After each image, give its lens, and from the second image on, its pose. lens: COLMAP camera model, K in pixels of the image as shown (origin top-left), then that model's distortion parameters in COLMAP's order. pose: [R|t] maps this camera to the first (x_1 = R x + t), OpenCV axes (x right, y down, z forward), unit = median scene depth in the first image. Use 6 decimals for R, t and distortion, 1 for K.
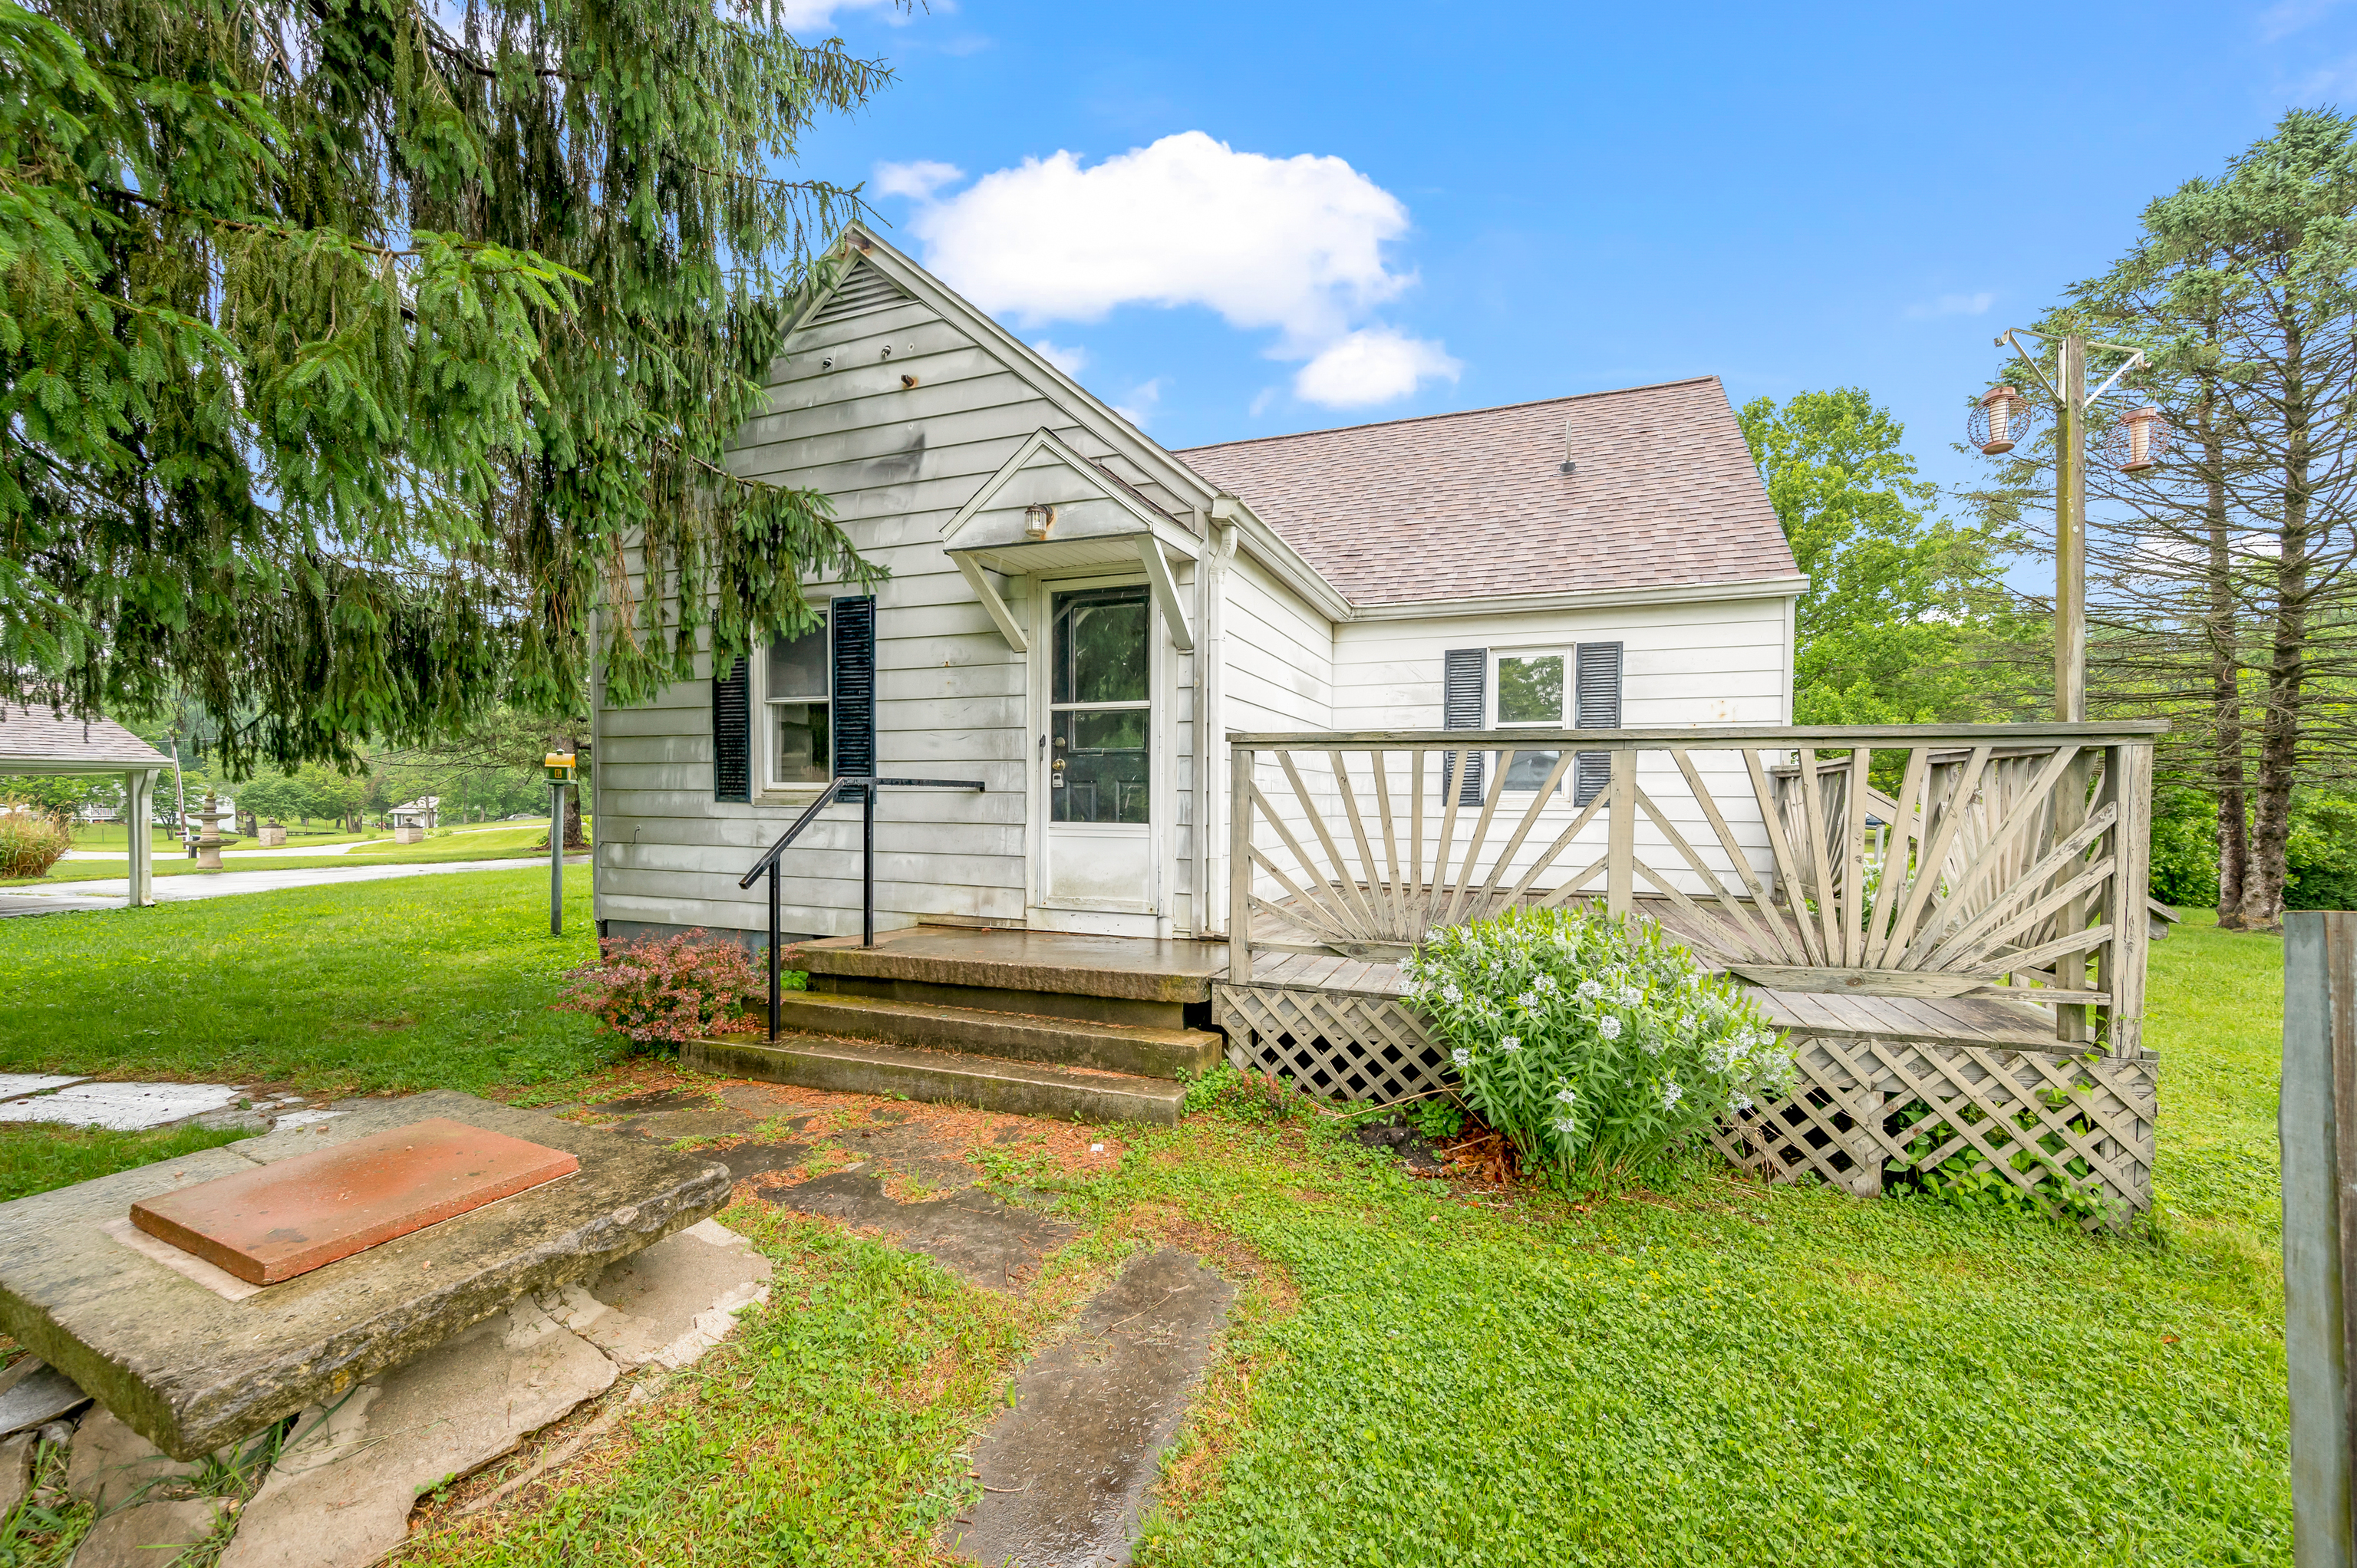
lens RADIAL K [[963.2, 0, 1190.8], [0, 963.2, 839.0], [0, 0, 1]] dist [-0.004942, 0.000821]
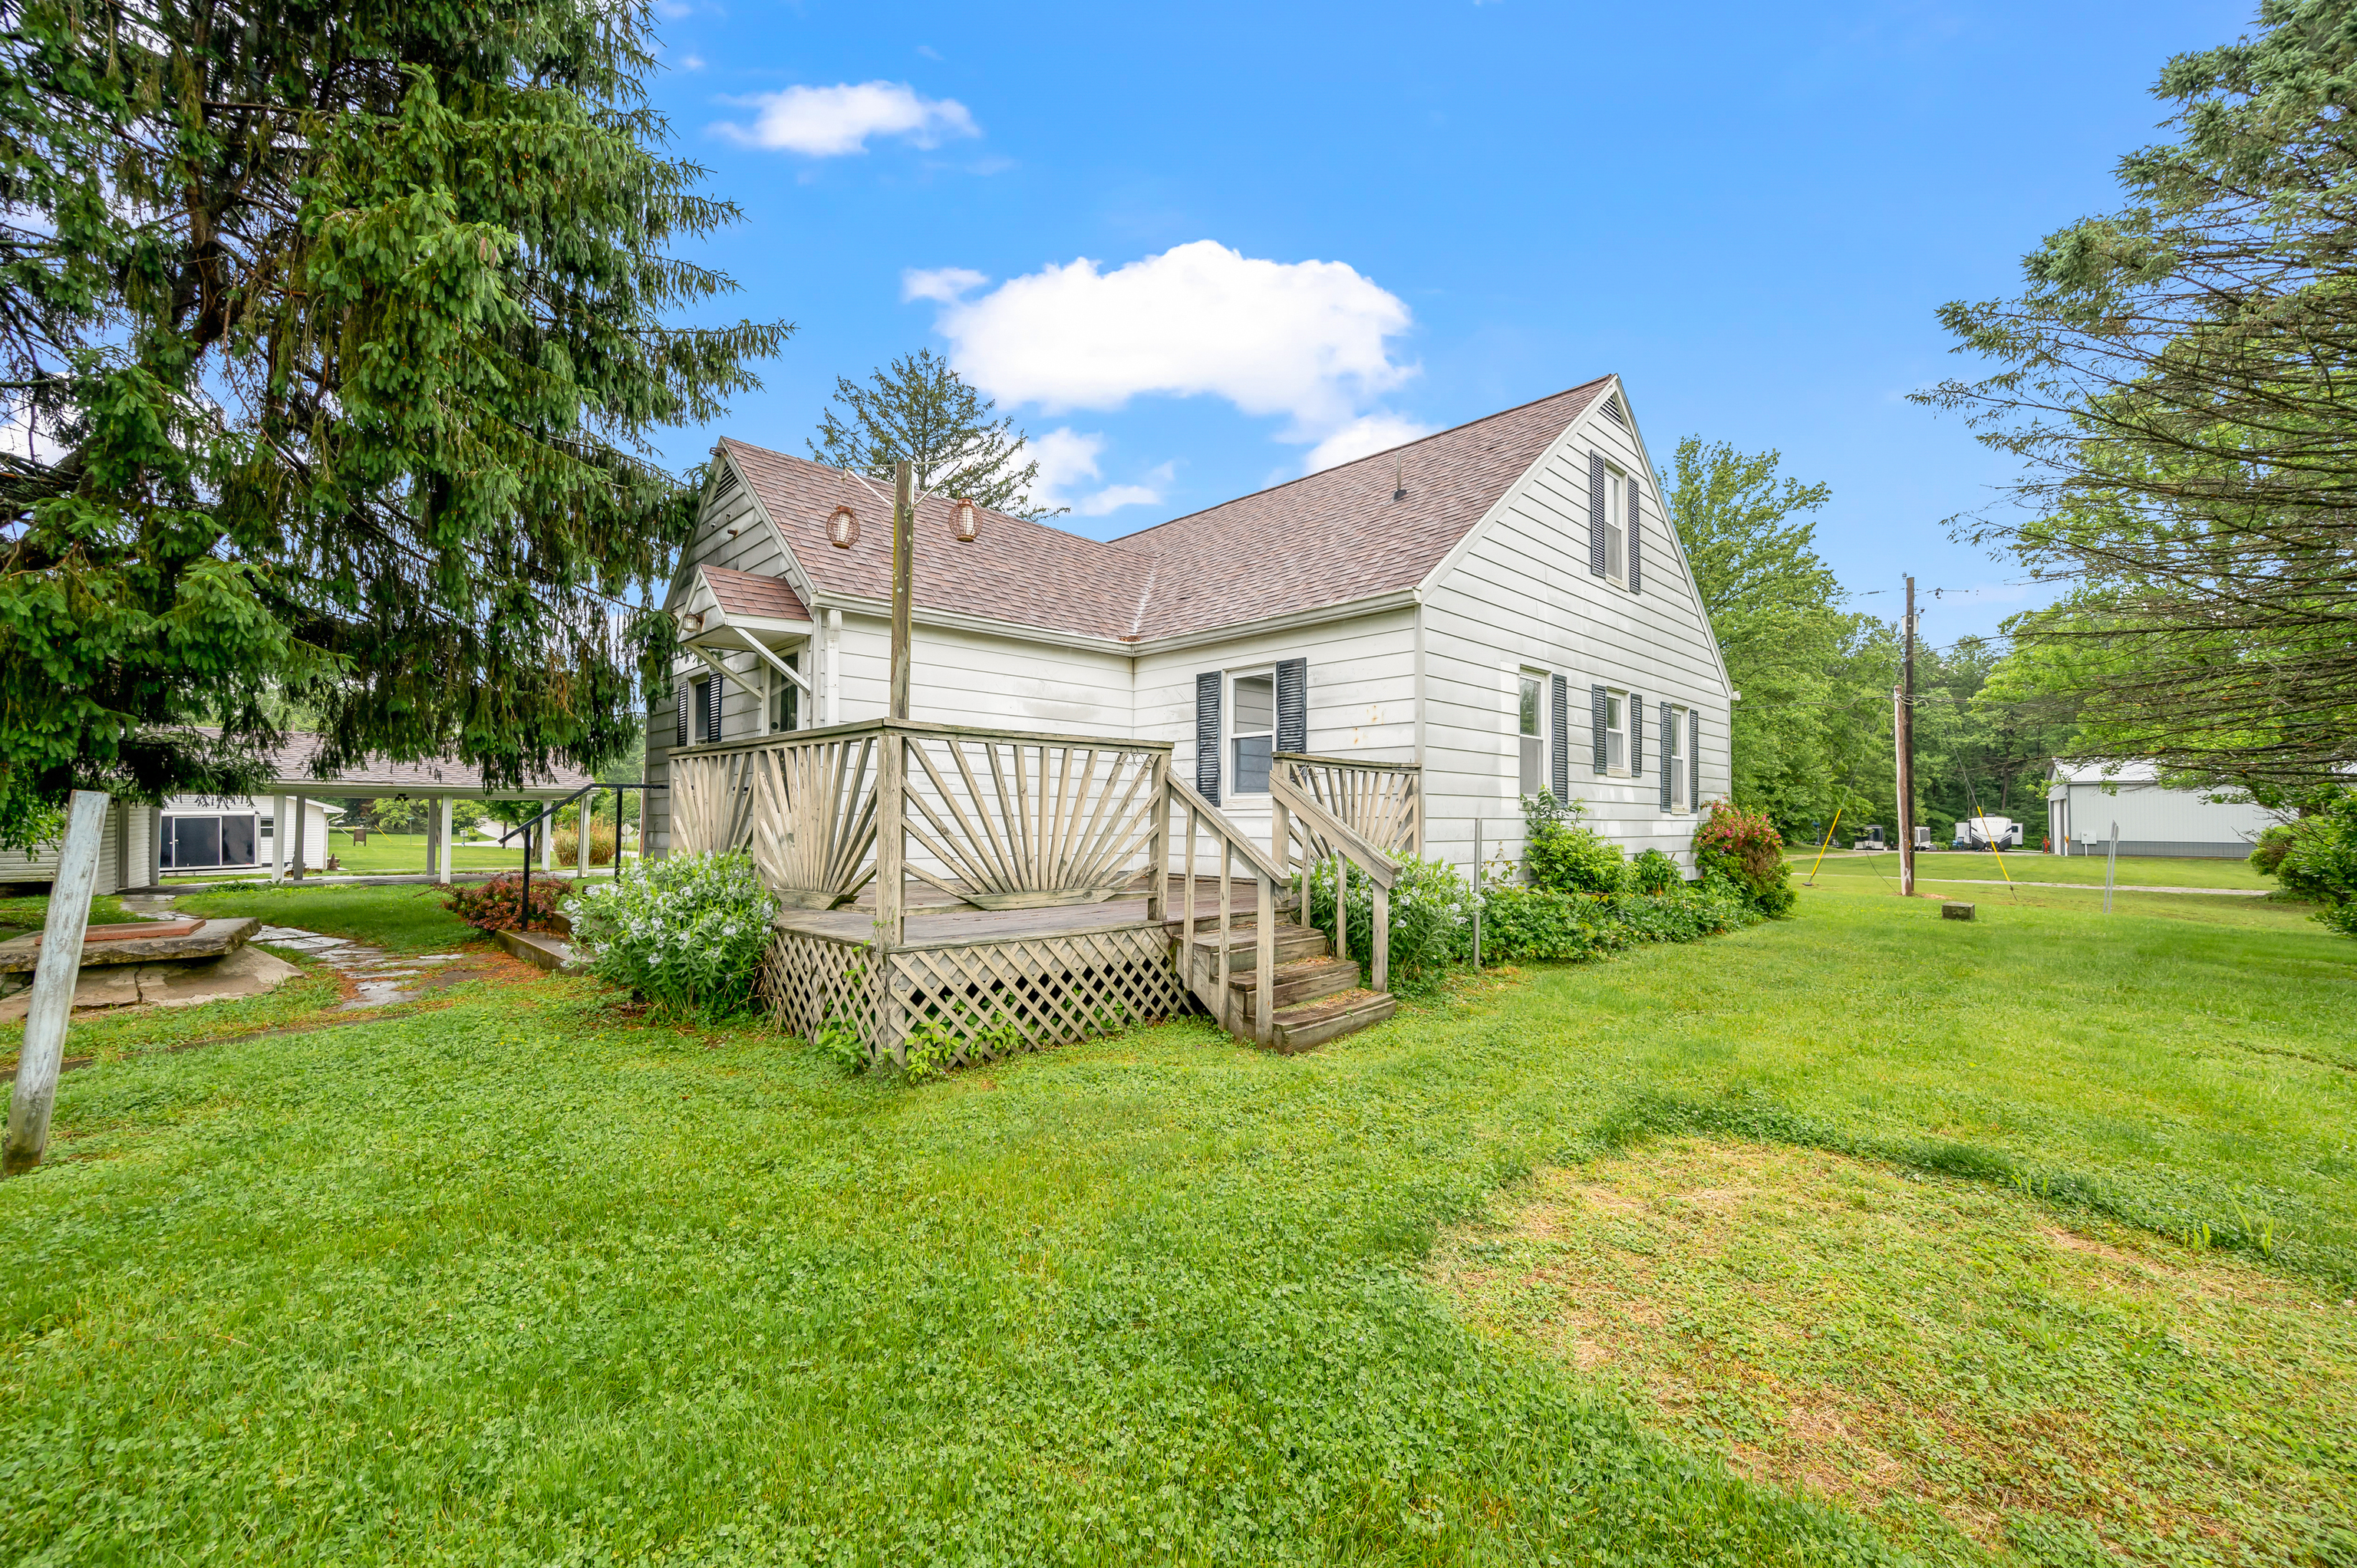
lens RADIAL K [[963.2, 0, 1166.3], [0, 963.2, 800.2], [0, 0, 1]] dist [-0.004942, 0.000821]
pose [[0.904166, -0.011064, -0.427038, 0.966473], [-0.018051, 0.997782, -0.064070, 0.040732], [0.426800, 0.065638, 0.901961, -0.069214]]
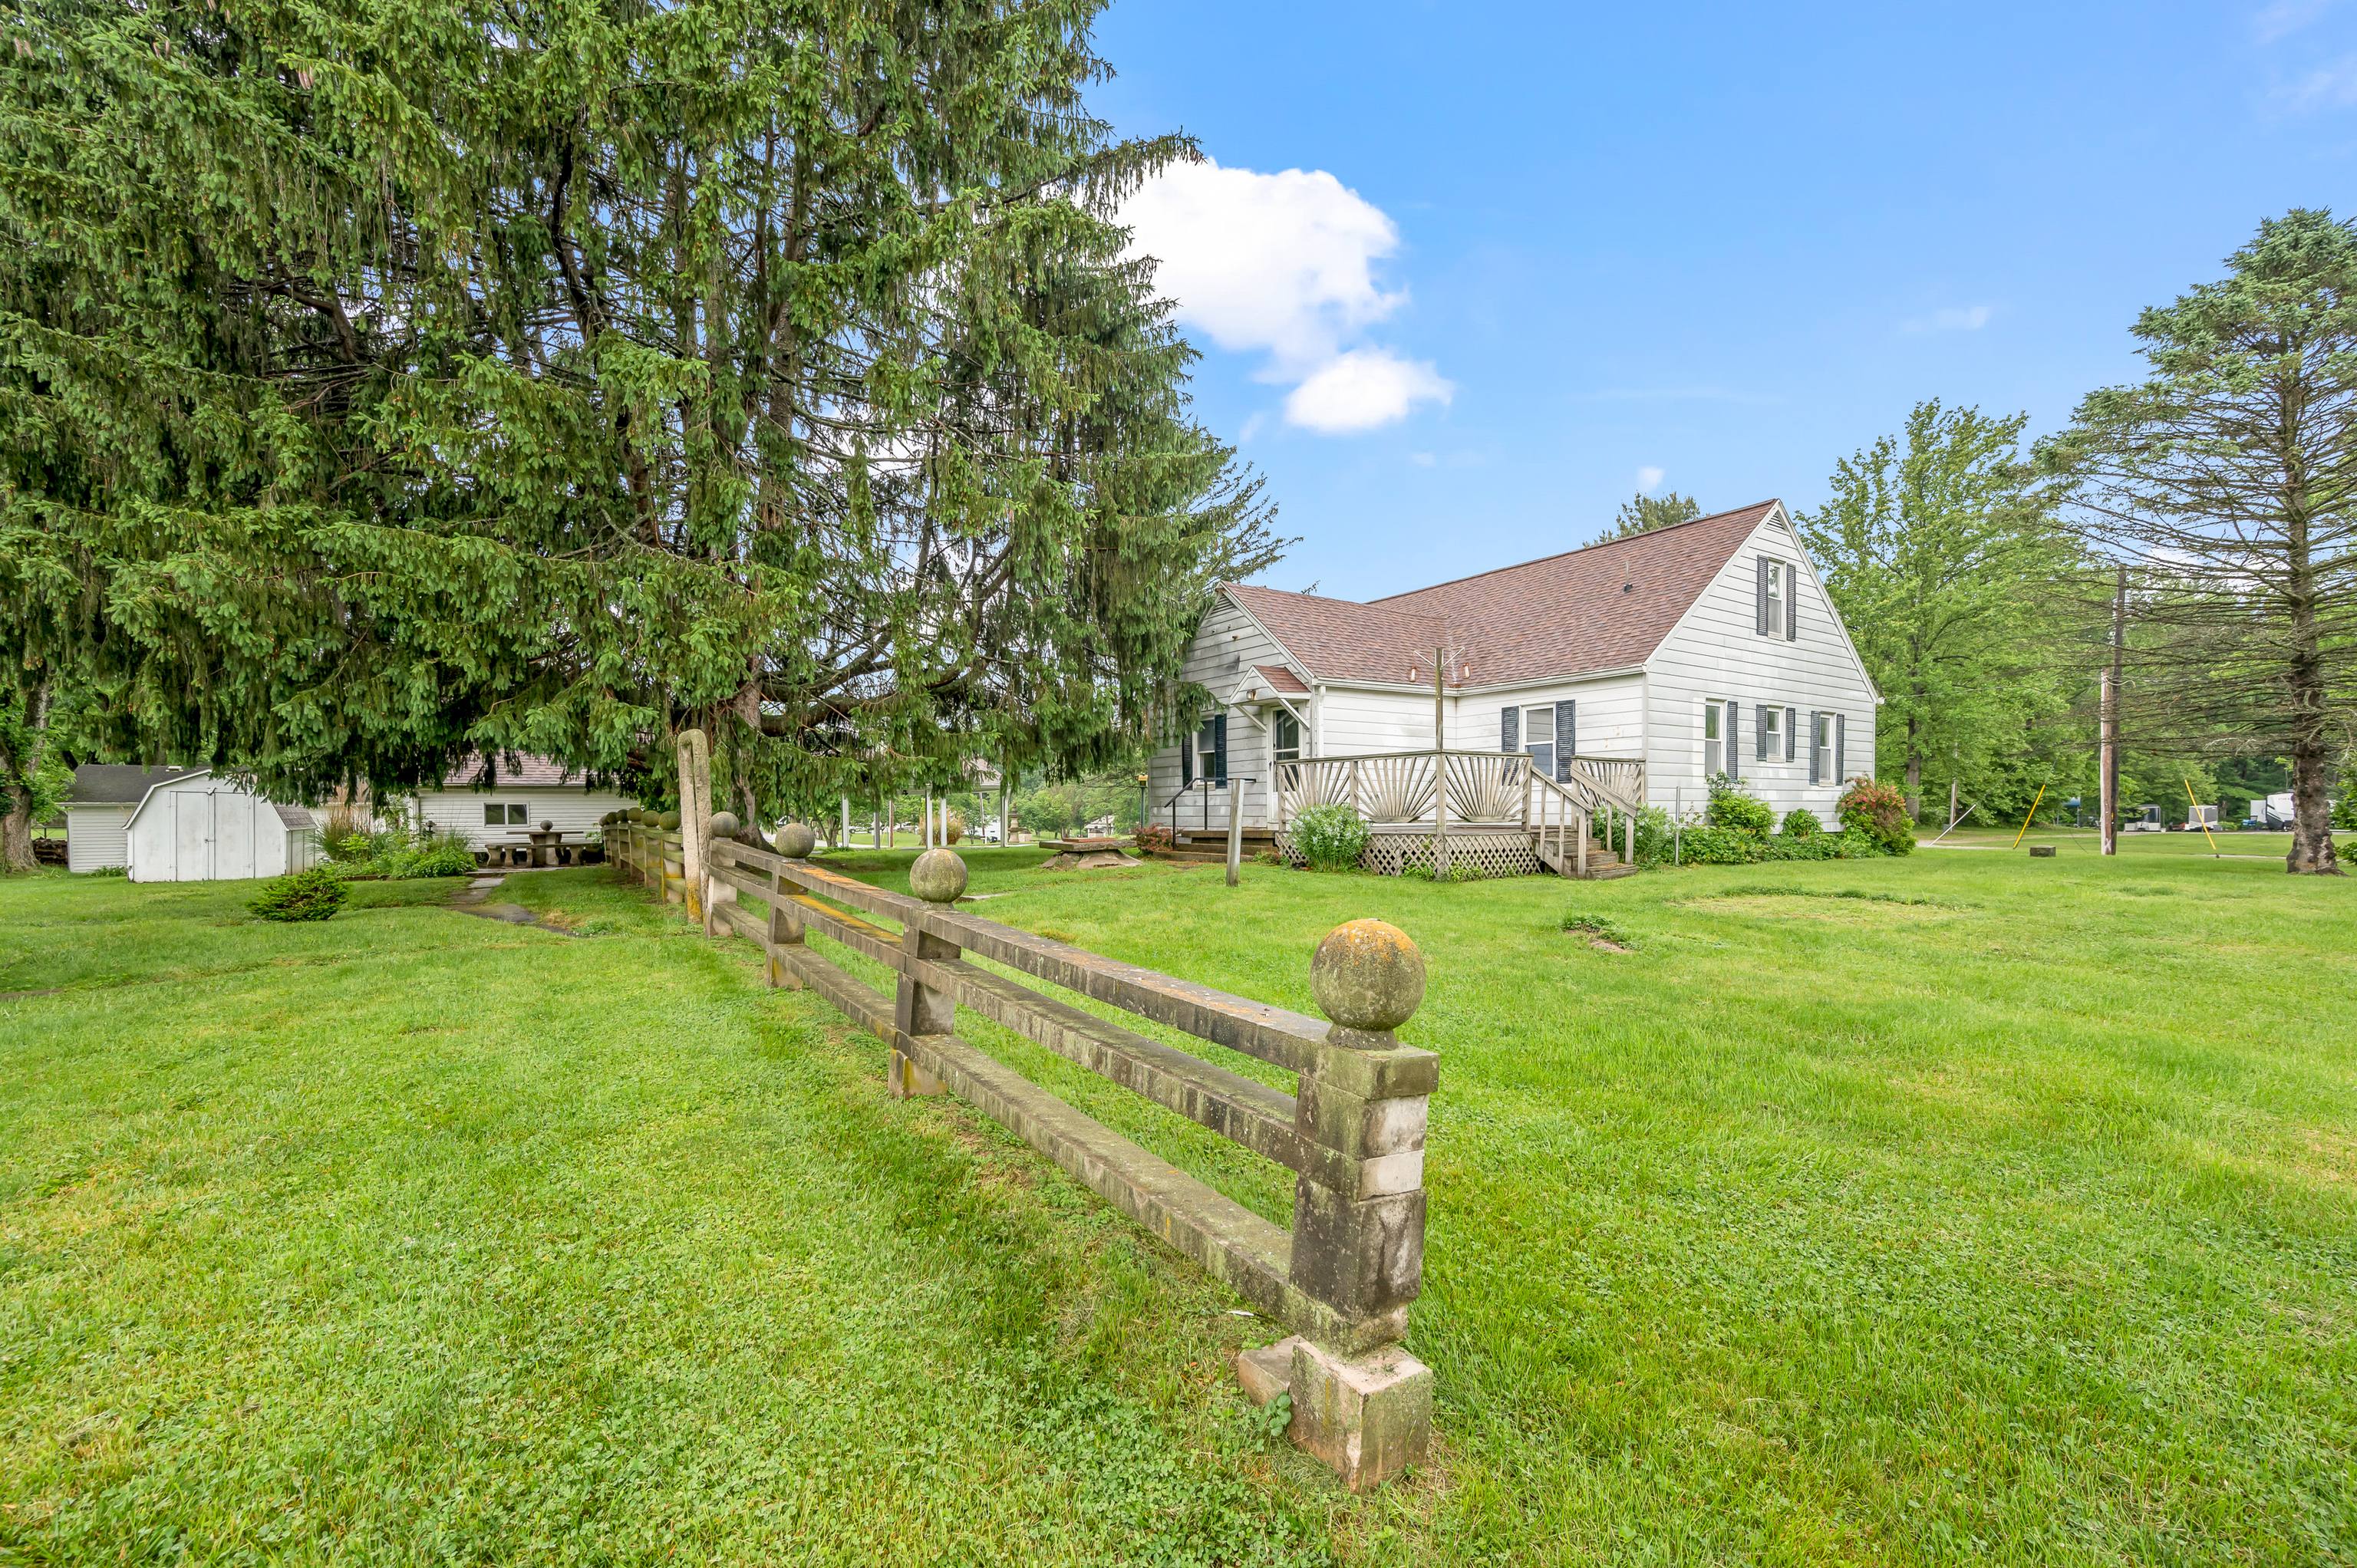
lens RADIAL K [[963.2, 0, 1142.1], [0, 963.2, 845.8], [0, 0, 1]] dist [-0.004942, 0.000821]
pose [[0.804650, 0.009872, -0.593667, 1.133961], [-0.015352, 0.999873, -0.004181, 0.146158], [0.593550, 0.012478, 0.804700, -1.384501]]
